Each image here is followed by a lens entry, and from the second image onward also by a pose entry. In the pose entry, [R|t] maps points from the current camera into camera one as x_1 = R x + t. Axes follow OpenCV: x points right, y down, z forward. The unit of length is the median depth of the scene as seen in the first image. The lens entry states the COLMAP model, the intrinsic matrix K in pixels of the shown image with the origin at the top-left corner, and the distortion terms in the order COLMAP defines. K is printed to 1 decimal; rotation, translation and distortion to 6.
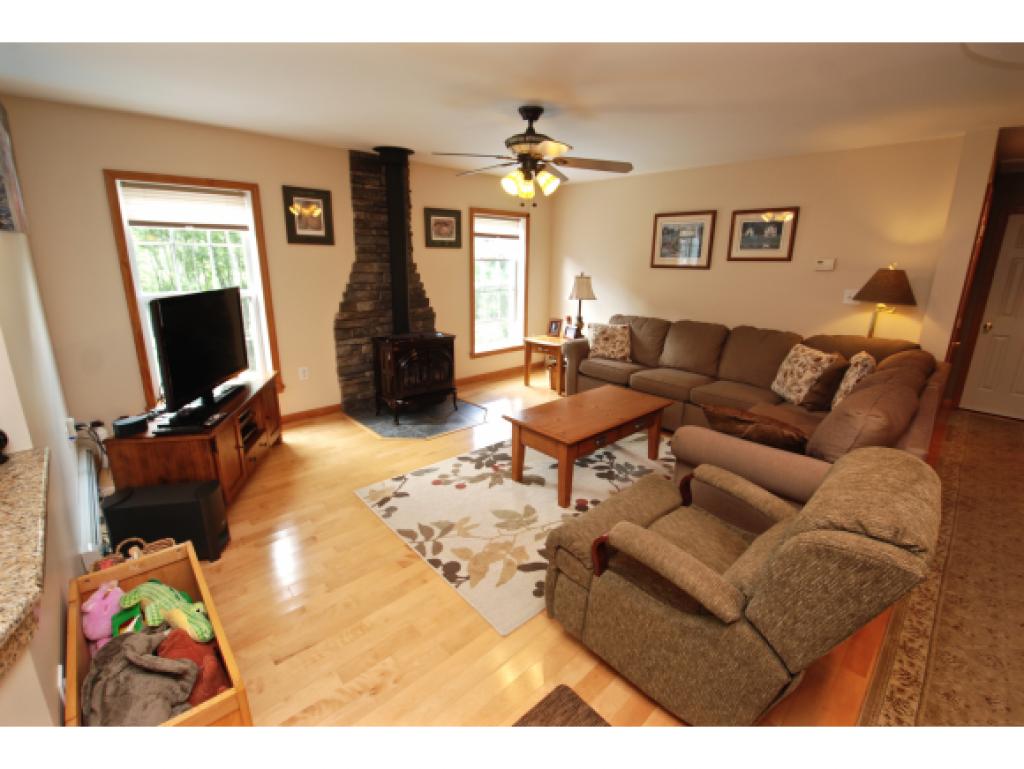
lens RADIAL K [[446.0, 0, 514.8], [0, 446.0, 376.0], [0, 0, 1]] dist [-0.005943, -0.008198]
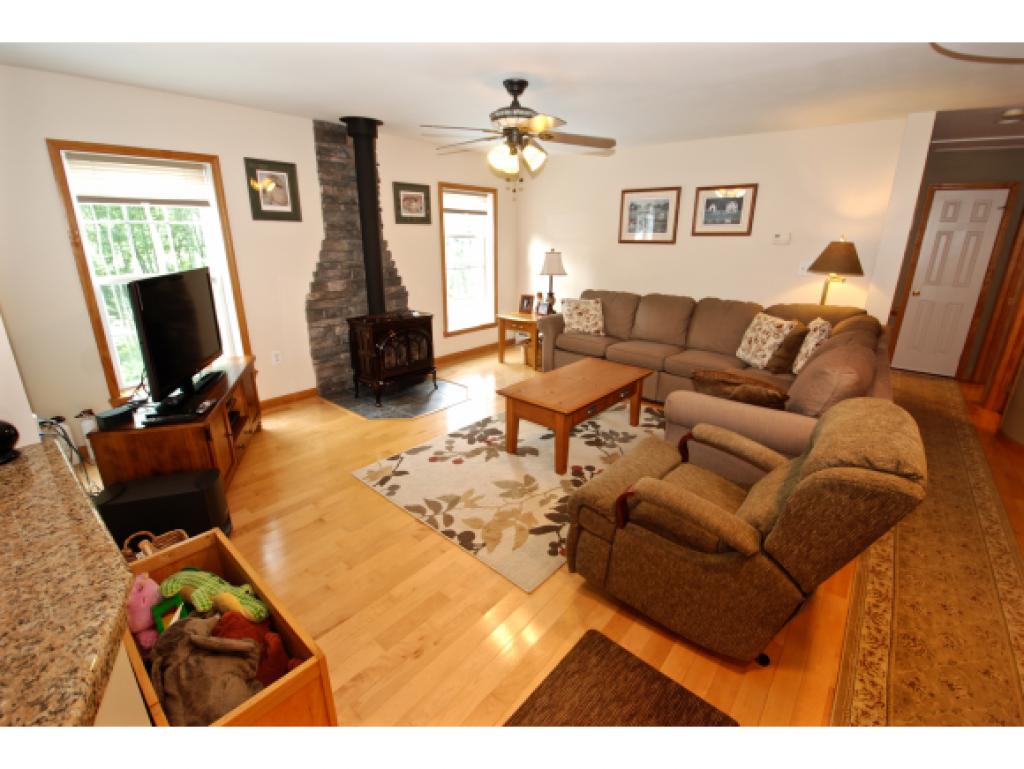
lens RADIAL K [[446.0, 0, 517.2], [0, 446.0, 377.9], [0, 0, 1]] dist [-0.005943, -0.008198]
pose [[0.993020, -0.042246, 0.110119, -0.088734], [0.036506, 0.997893, 0.053633, 0.007160], [-0.112153, -0.049238, 0.992470, -0.017452]]
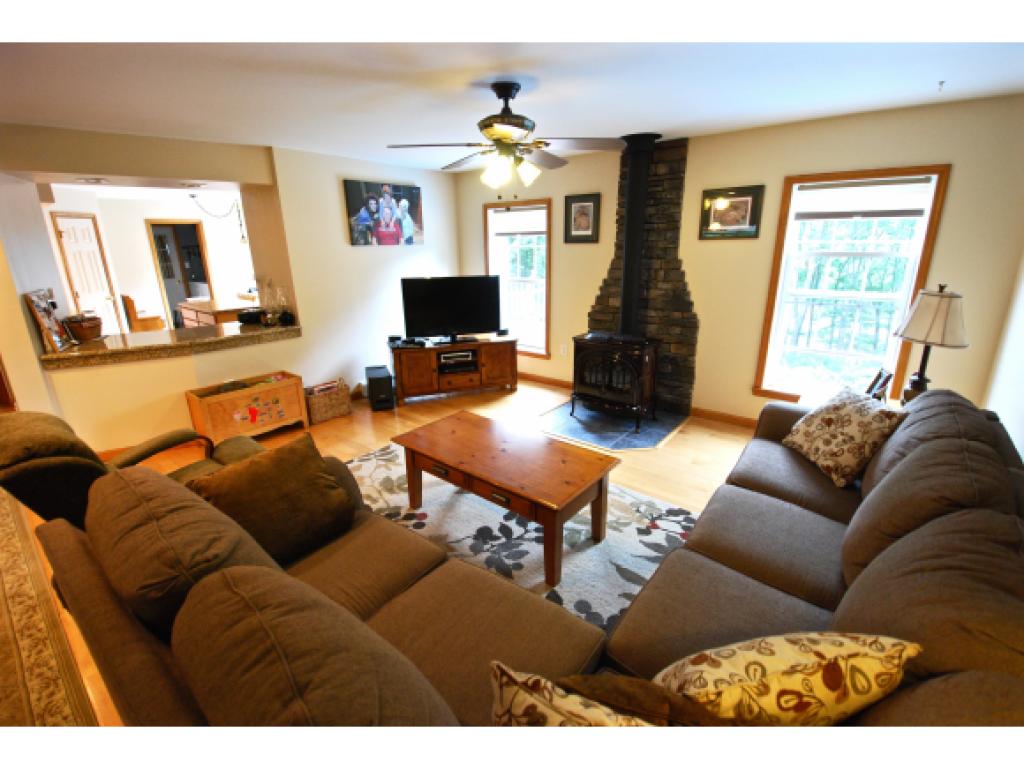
lens RADIAL K [[446.0, 0, 516.9], [0, 446.0, 381.6], [0, 0, 1]] dist [-0.005943, -0.008198]
pose [[0.131781, 0.268351, -0.954265, 0.924089], [-0.236333, 0.943406, 0.232661, -0.236868], [0.962694, 0.194864, 0.187744, 0.882310]]
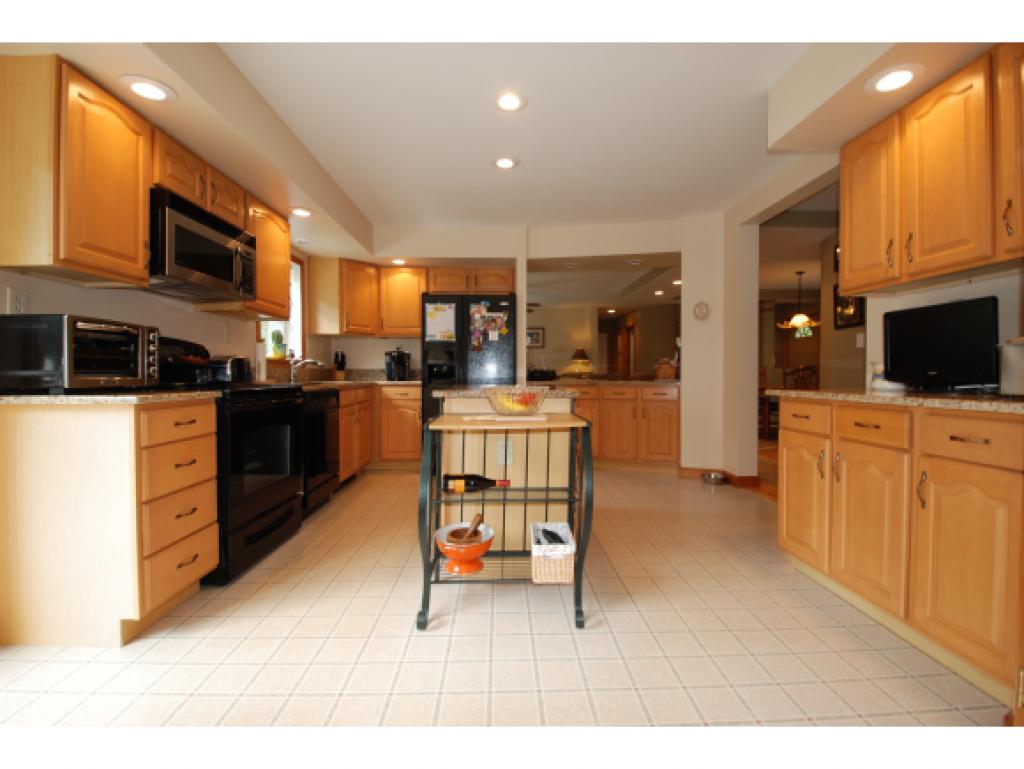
lens RADIAL K [[446.0, 0, 509.7], [0, 446.0, 379.5], [0, 0, 1]] dist [-0.005943, -0.008198]
pose [[0.670993, -0.016900, 0.741271, -1.871852], [0.193117, 0.969219, -0.152712, 0.360758], [-0.715873, 0.245621, 0.653603, -0.645600]]
